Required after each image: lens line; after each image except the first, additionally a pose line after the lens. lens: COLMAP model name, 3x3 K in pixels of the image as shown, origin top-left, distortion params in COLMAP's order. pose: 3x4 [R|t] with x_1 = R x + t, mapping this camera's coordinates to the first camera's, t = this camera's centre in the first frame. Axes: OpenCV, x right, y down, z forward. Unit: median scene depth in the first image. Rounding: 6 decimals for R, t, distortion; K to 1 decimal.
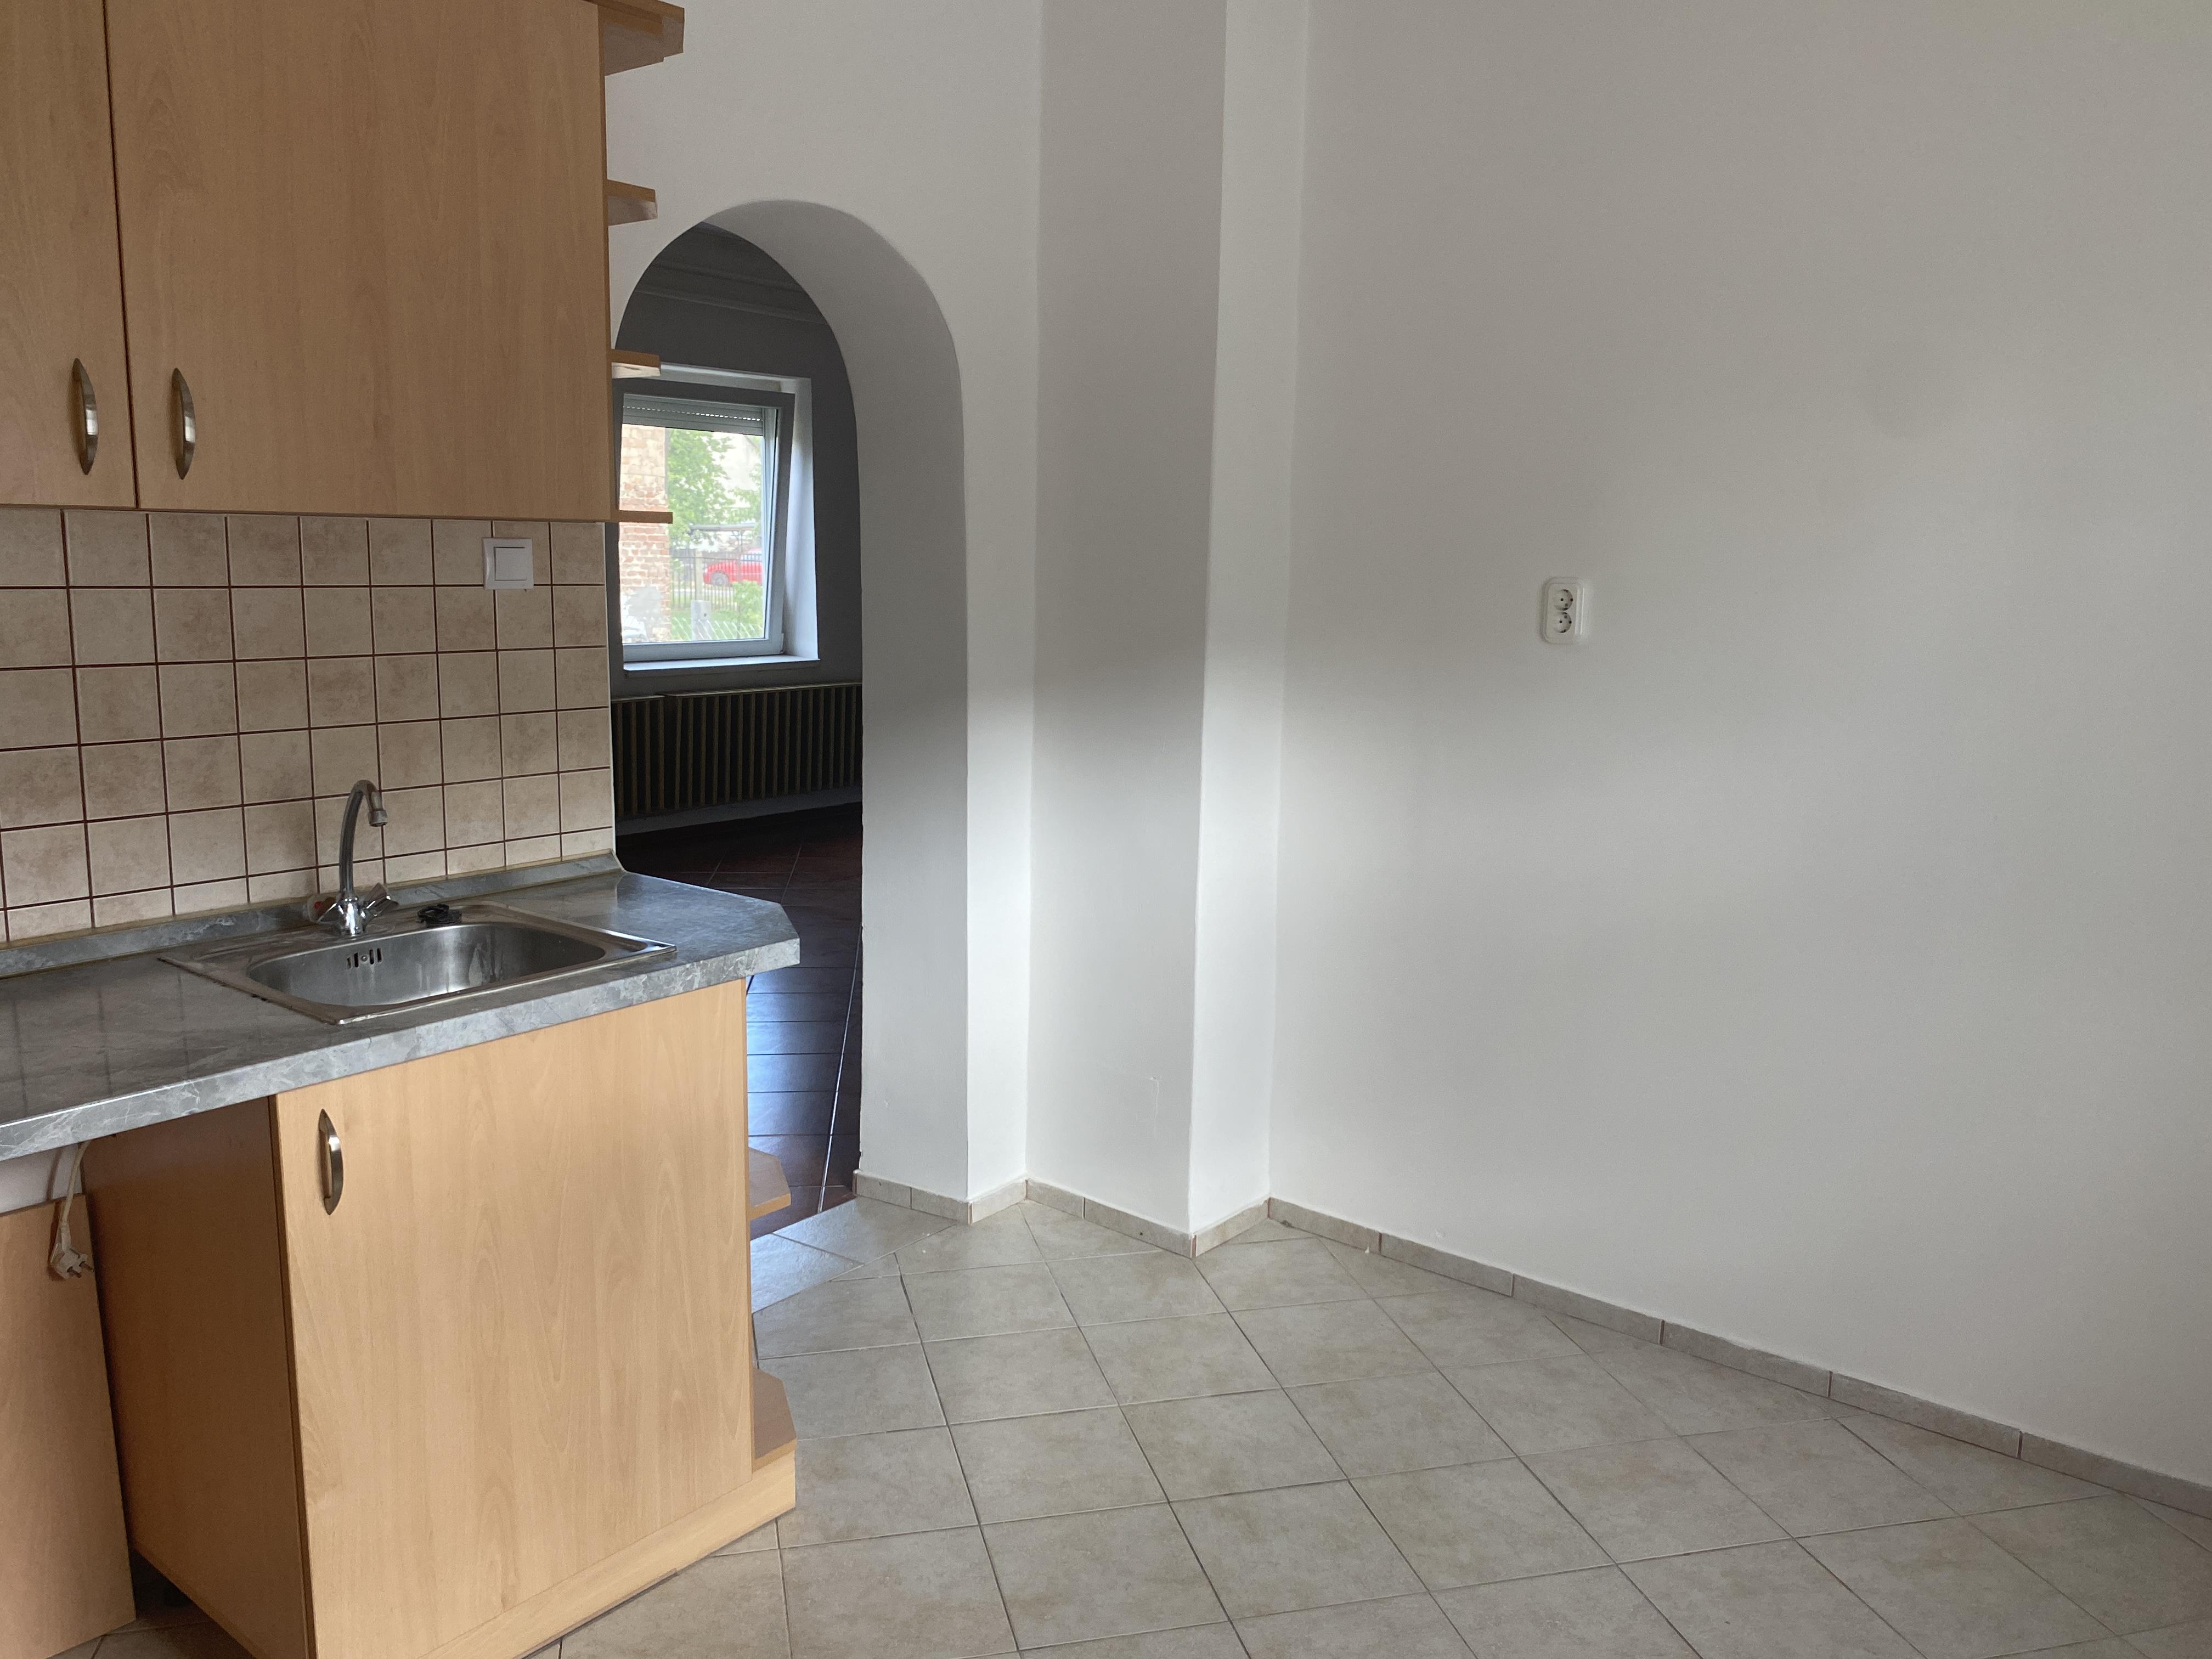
lens RADIAL K [[1725.6, 0, 1106.0], [0, 1725.6, 828.5], [0, 0, 1]] dist [0.025994, -0.045512]
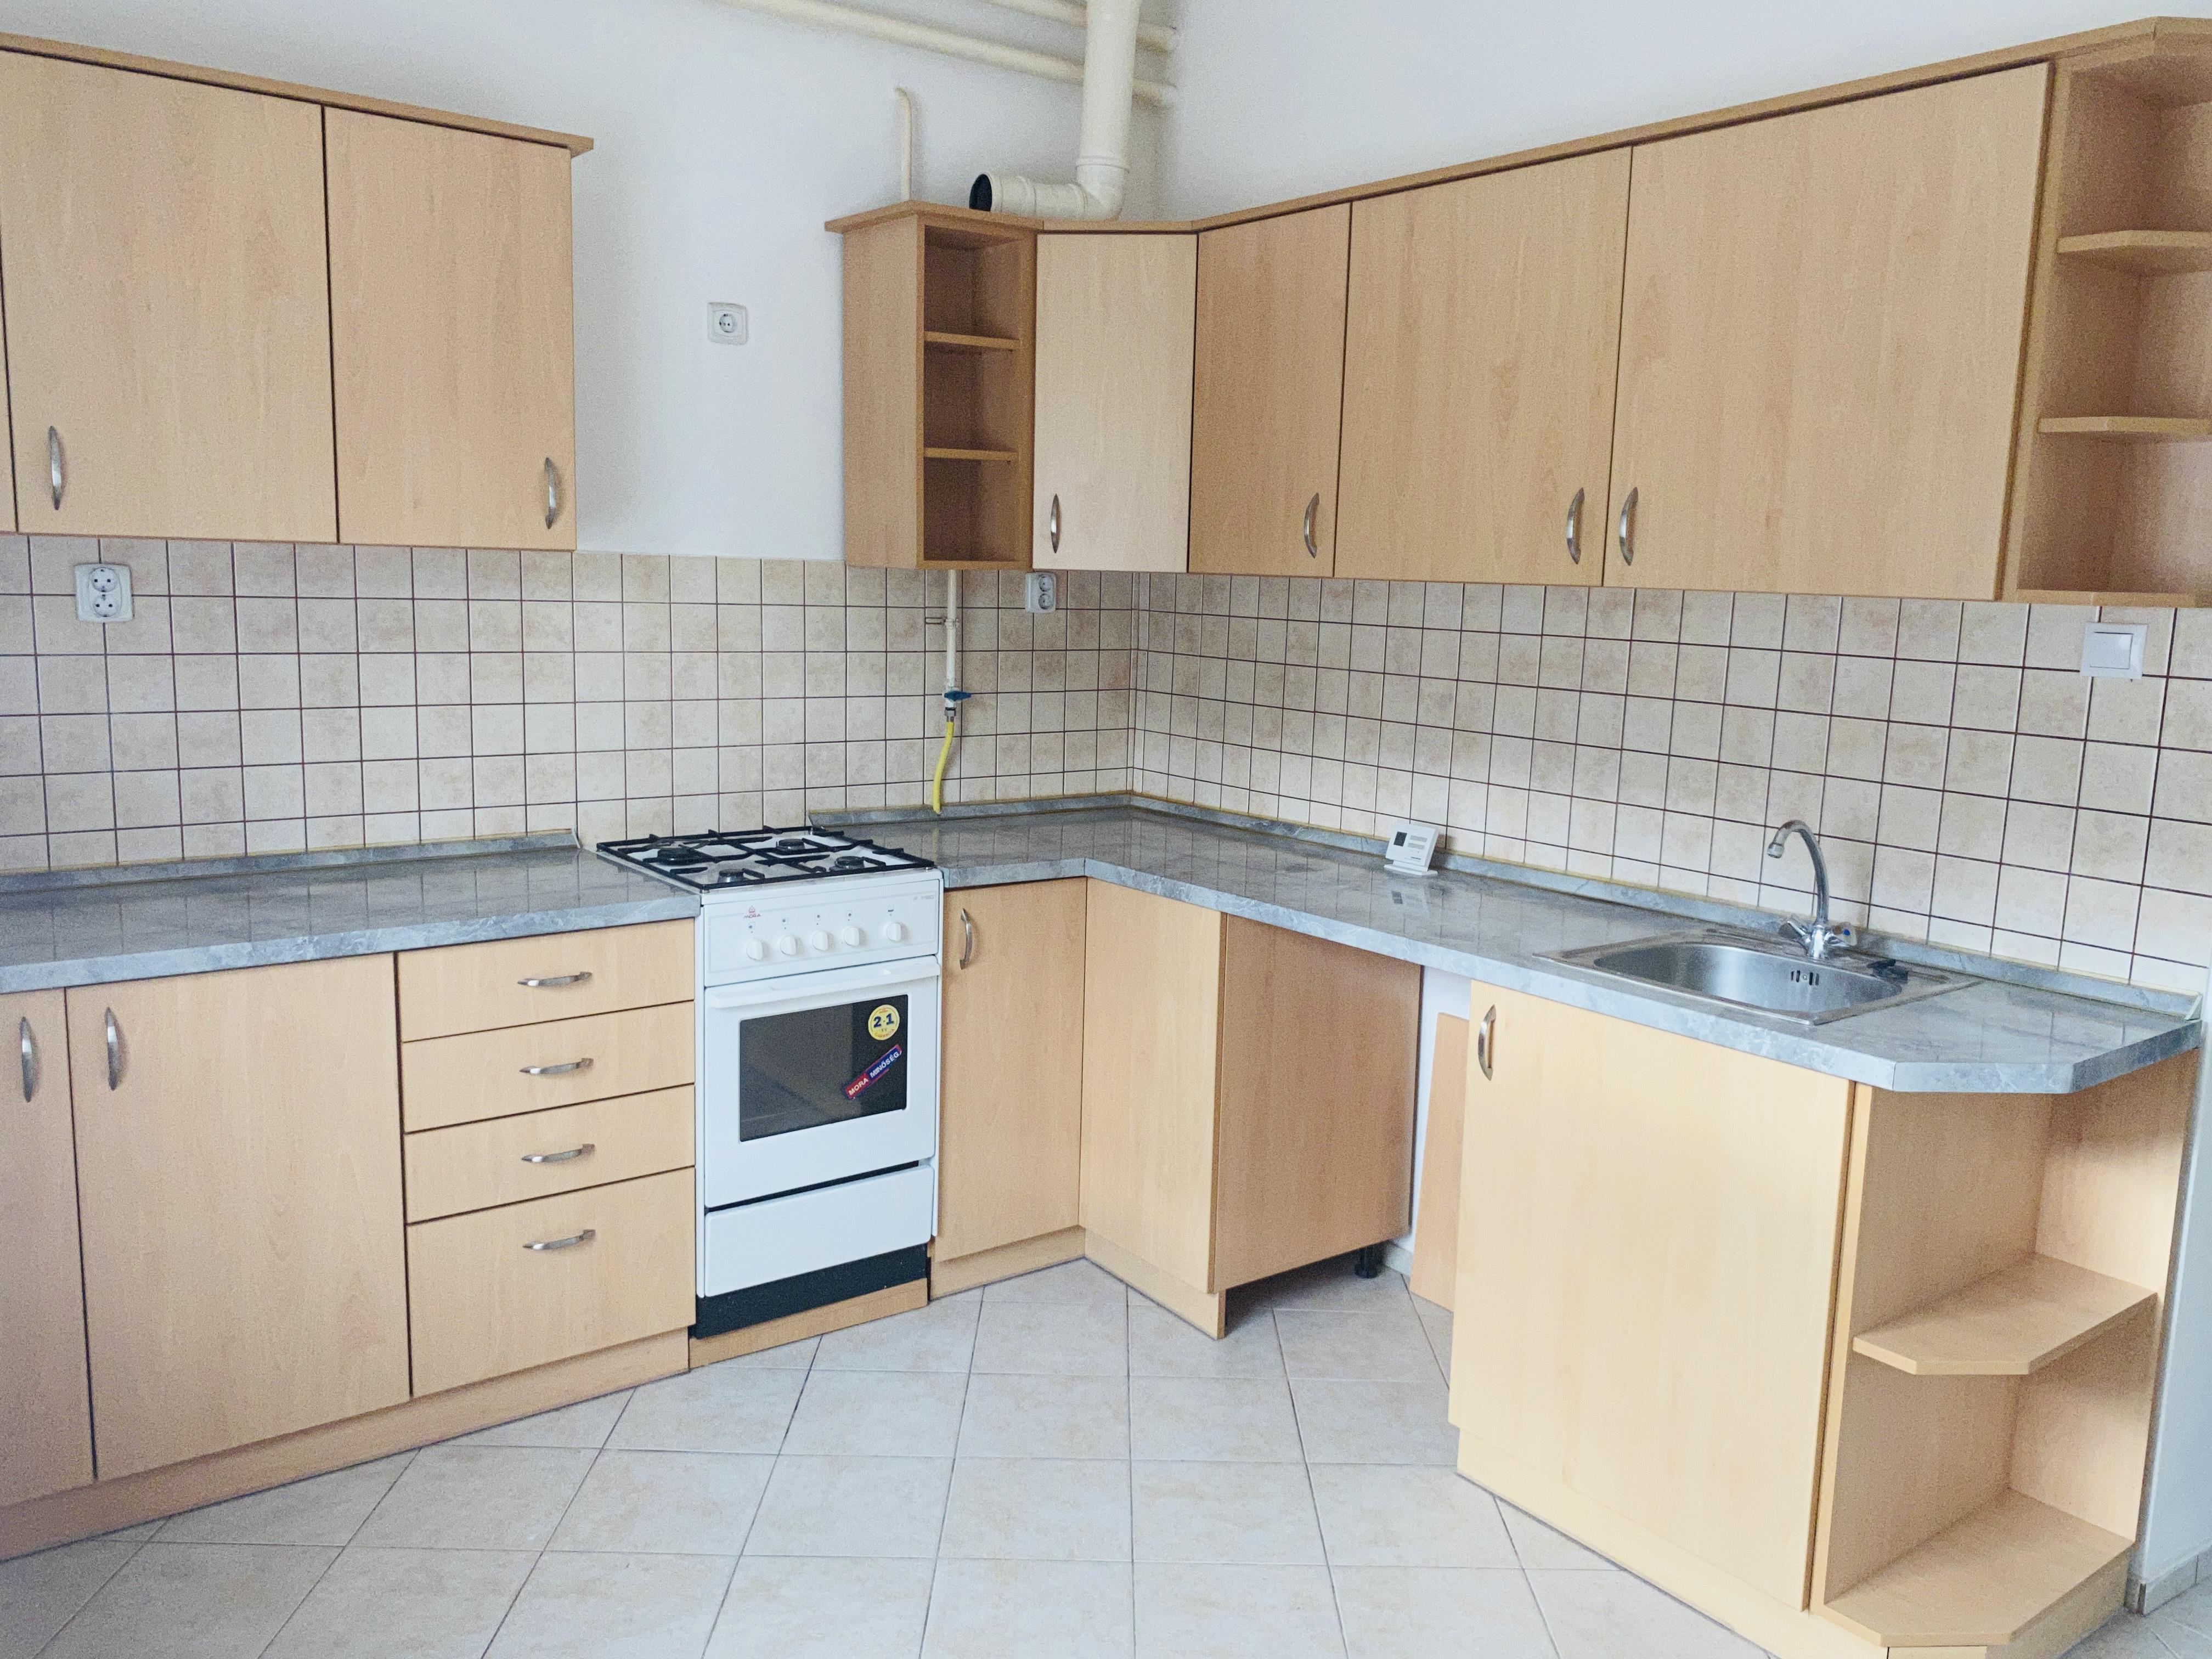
lens RADIAL K [[1725.6, 0, 1108.0], [0, 1725.6, 828.0], [0, 0, 1]] dist [0.025994, -0.045512]
pose [[-0.262752, 0.121716, -0.957155, 0.784551], [-0.191623, 0.965668, 0.175402, -0.134812], [0.945643, 0.229501, -0.230408, 0.810840]]
